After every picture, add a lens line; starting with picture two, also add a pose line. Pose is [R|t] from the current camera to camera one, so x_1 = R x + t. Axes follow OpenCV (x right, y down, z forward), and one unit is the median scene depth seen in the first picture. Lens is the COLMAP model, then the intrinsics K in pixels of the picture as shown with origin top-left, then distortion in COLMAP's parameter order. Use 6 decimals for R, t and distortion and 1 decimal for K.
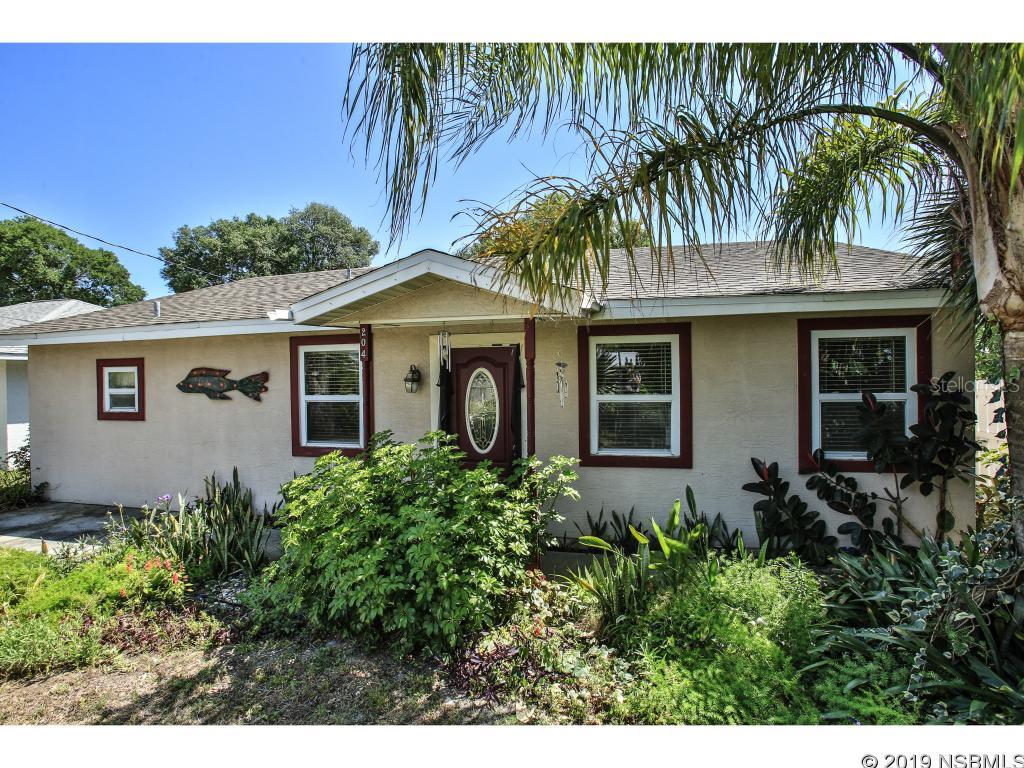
lens RADIAL K [[490.1, 0, 512.2], [0, 490.1, 387.9], [0, 0, 1]] dist [-0.069857, 0.007654]
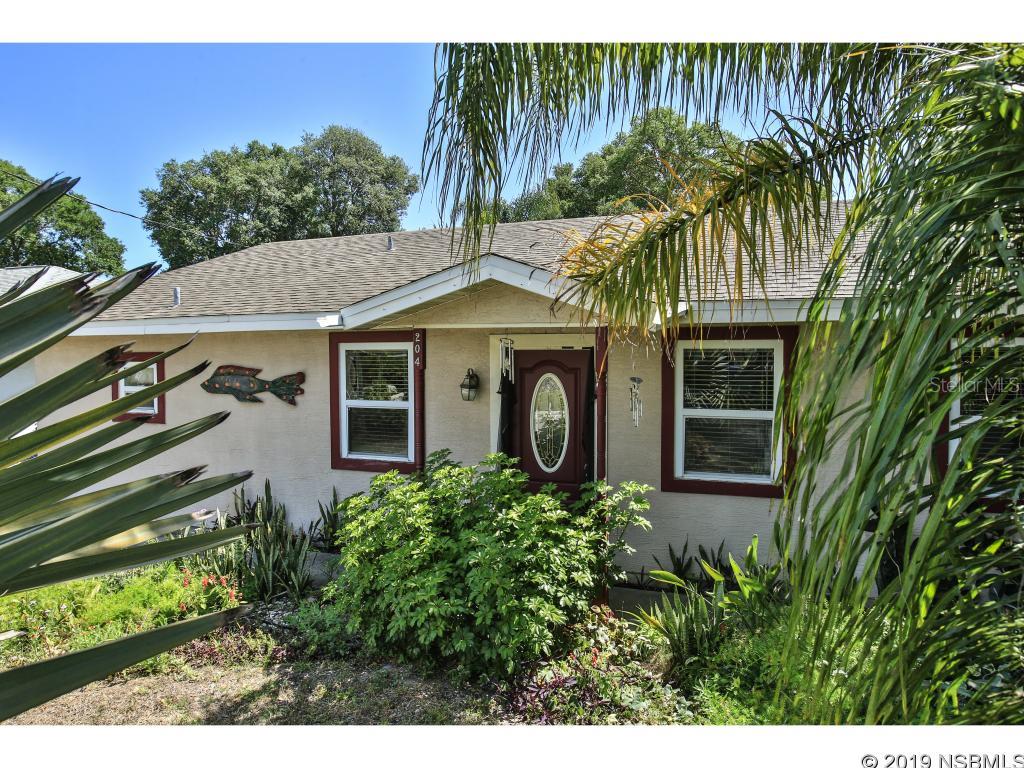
lens RADIAL K [[697.5, 0, 511.2], [0, 697.5, 386.2], [0, 0, 1]] dist [-0.065644, -0.011098]
pose [[0.991823, 0.015354, -0.126691, 0.032559], [-0.011899, 0.999538, 0.027979, -0.062443], [0.127062, -0.026243, 0.991548, -0.265613]]
